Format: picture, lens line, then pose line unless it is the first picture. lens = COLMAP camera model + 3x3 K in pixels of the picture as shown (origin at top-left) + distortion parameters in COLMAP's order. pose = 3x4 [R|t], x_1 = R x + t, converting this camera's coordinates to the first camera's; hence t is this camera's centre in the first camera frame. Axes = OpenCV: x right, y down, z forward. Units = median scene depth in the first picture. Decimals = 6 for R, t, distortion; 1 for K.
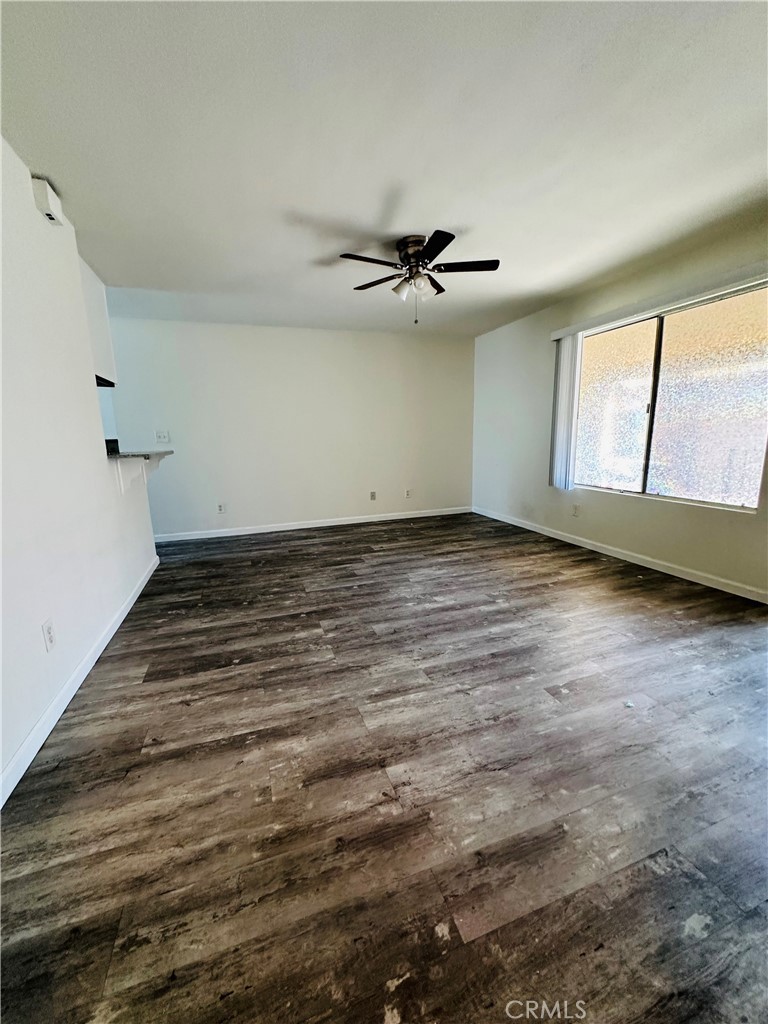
lens RADIAL K [[409.9, 0, 385.7], [0, 409.9, 512.5], [0, 0, 1]] dist [-0.007239, 0.001812]
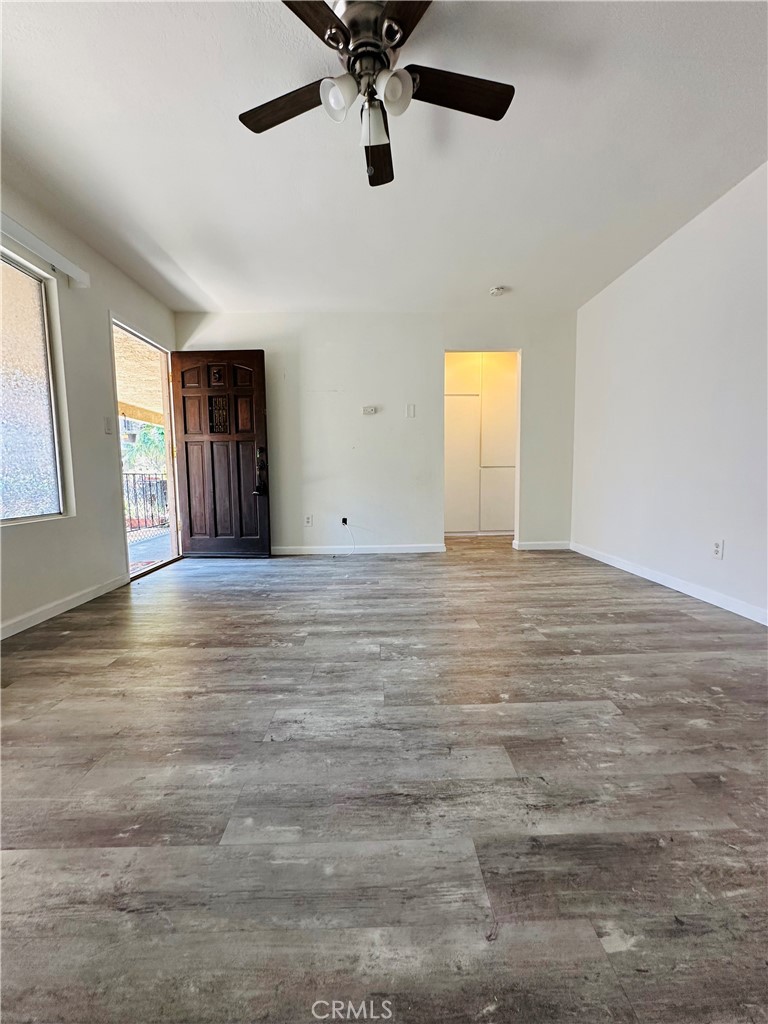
lens RADIAL K [[409.9, 0, 380.8], [0, 409.9, 510.3], [0, 0, 1]] dist [-0.007239, 0.001812]
pose [[-0.947040, 0.007609, 0.321027, -0.108033], [0.094424, 0.962121, 0.255750, -0.192408], [-0.306920, 0.272518, -0.911885, 1.666133]]
